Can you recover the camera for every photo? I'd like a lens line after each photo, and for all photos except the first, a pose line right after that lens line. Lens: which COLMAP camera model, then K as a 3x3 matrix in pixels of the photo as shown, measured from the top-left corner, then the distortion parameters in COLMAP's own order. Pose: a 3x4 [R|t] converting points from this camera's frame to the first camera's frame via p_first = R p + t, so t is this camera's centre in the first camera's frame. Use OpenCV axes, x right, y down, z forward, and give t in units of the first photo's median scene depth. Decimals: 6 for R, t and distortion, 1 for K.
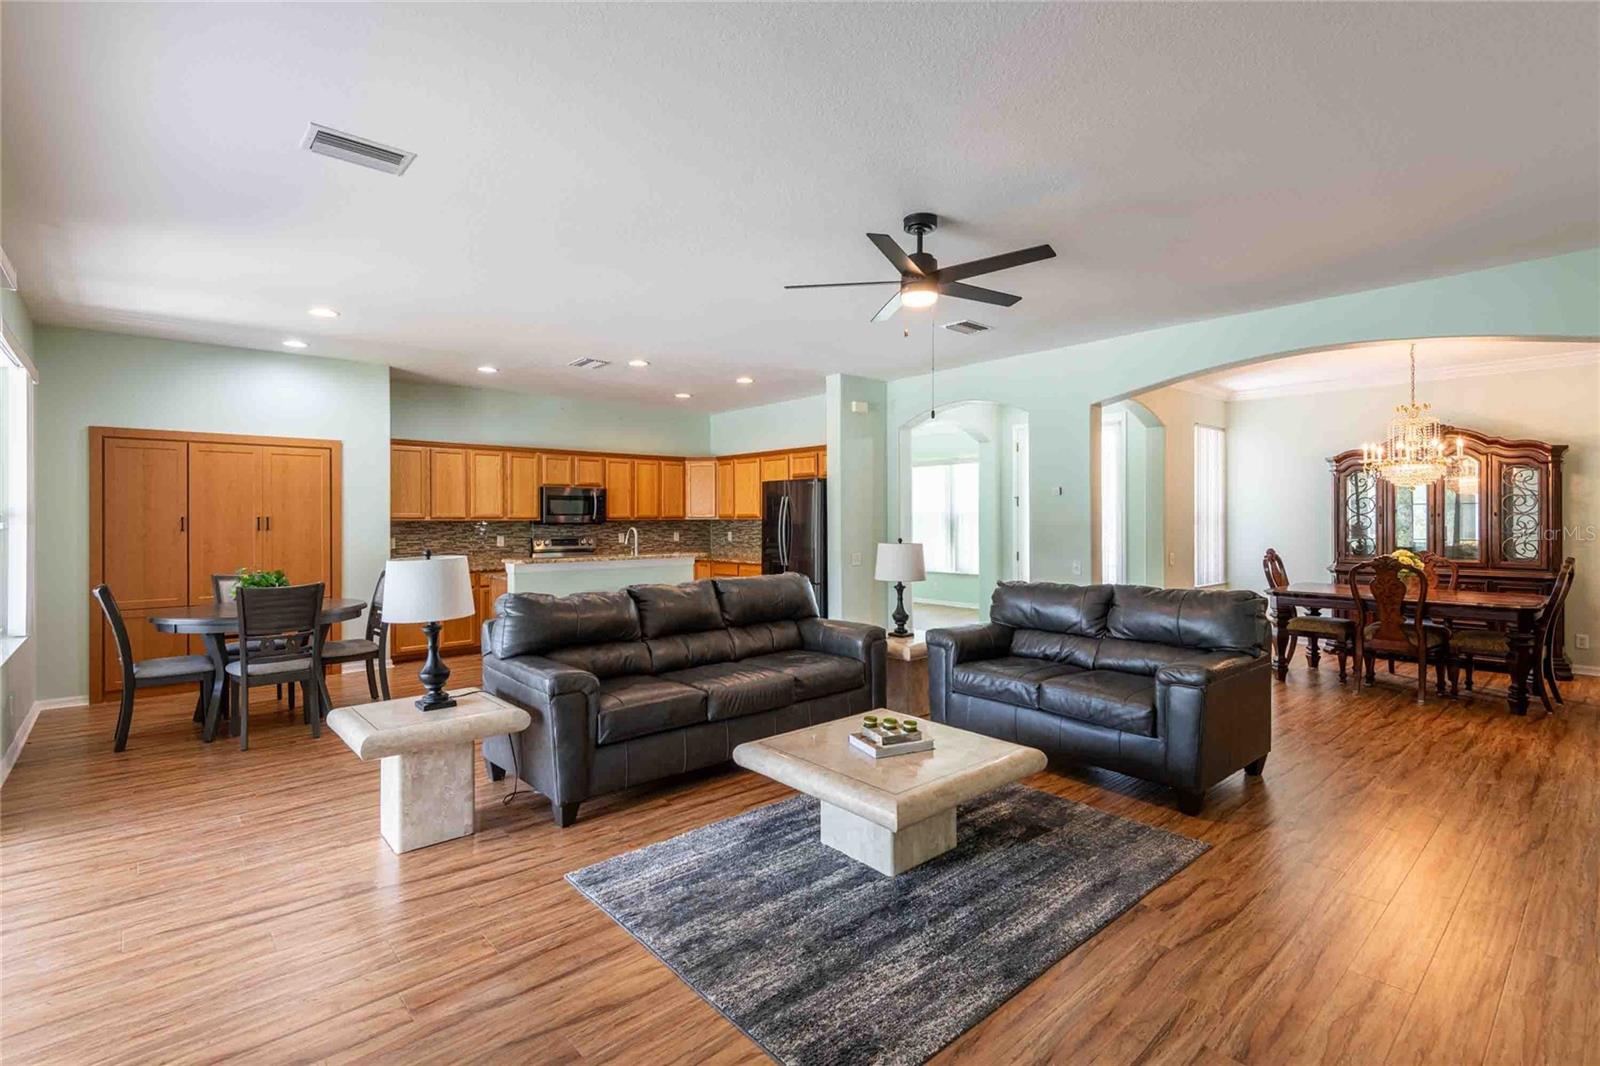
lens RADIAL K [[727.0, 0, 809.7], [0, 727.0, 509.2], [0, 0, 1]] dist [0.037442, -0.021323]
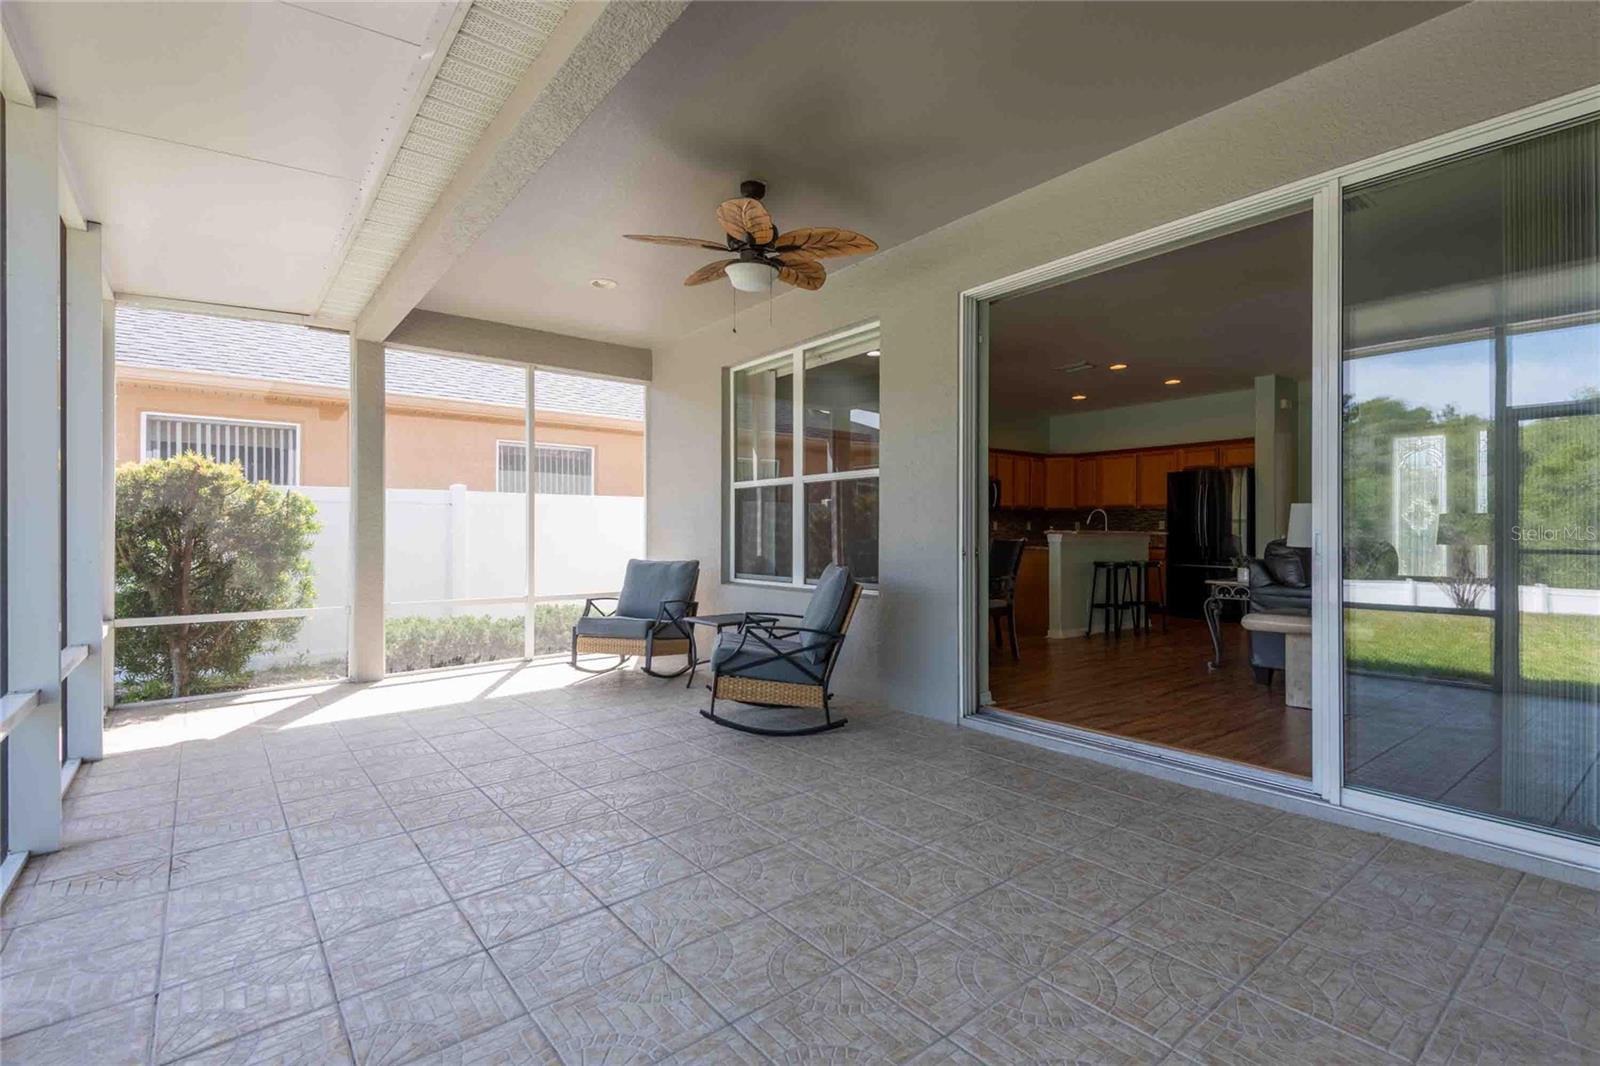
lens RADIAL K [[729.9, 0, 808.0], [0, 729.9, 524.7], [0, 0, 1]] dist [0.029321, -0.015112]
pose [[0.998419, 0.004911, -0.055986, -0.592444], [-0.004771, 0.999985, 0.002633, 0.044627], [0.055998, -0.002362, 0.998428, -0.173198]]
